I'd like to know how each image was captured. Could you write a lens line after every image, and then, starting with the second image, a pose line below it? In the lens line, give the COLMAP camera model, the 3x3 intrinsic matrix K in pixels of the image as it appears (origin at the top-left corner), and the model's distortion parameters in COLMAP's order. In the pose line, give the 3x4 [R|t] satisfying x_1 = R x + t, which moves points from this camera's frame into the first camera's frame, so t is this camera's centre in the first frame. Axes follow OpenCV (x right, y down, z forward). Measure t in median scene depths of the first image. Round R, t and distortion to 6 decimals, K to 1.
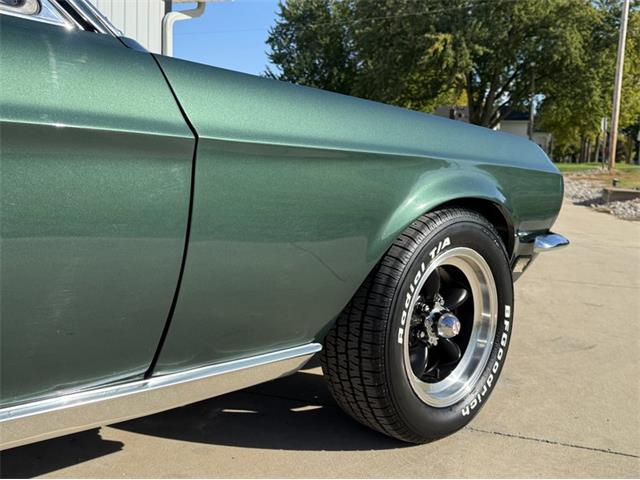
lens RADIAL K [[662.1, 0, 321.2], [0, 662.1, 241.5], [0, 0, 1]] dist [0.124668, -0.242363]
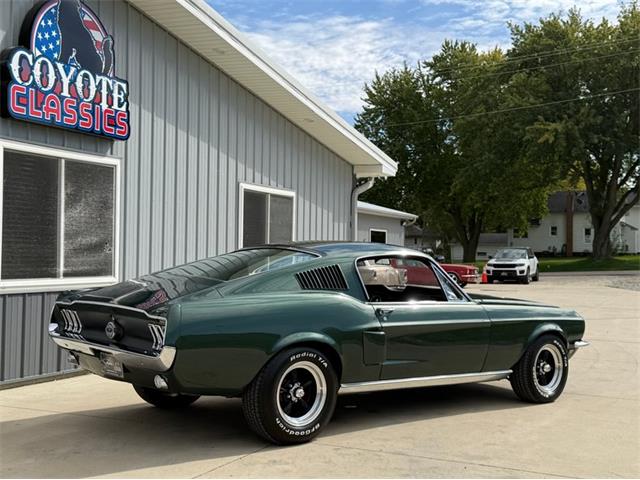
lens RADIAL K [[820.2, 0, 317.4], [0, 820.2, 239.7], [0, 0, 1]] dist [0.152187, -0.061905]
pose [[0.993750, -0.027232, -0.108254, -0.019614], [0.012335, 0.990636, -0.135972, 0.001405], [0.110943, 0.133787, 0.984781, -0.134435]]
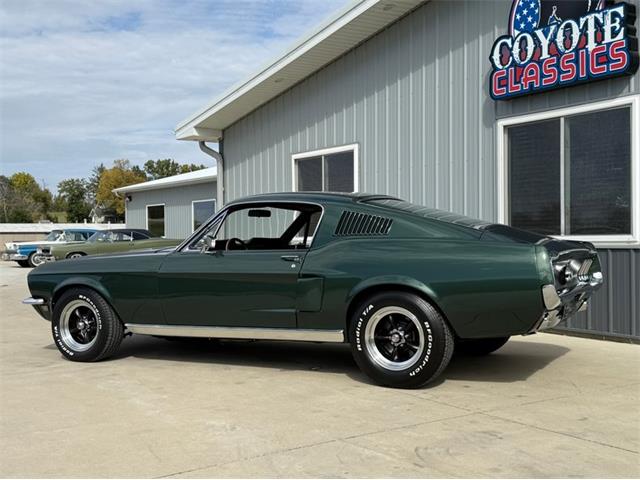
lens RADIAL K [[820.9, 0, 331.5], [0, 820.9, 246.9], [0, 0, 1]] dist [0.171001, -0.279348]
pose [[-0.590480, -0.028210, -0.806559, 0.082717], [-0.105828, 0.993466, 0.042729, -0.015505], [0.800084, 0.110587, -0.589607, 0.105570]]
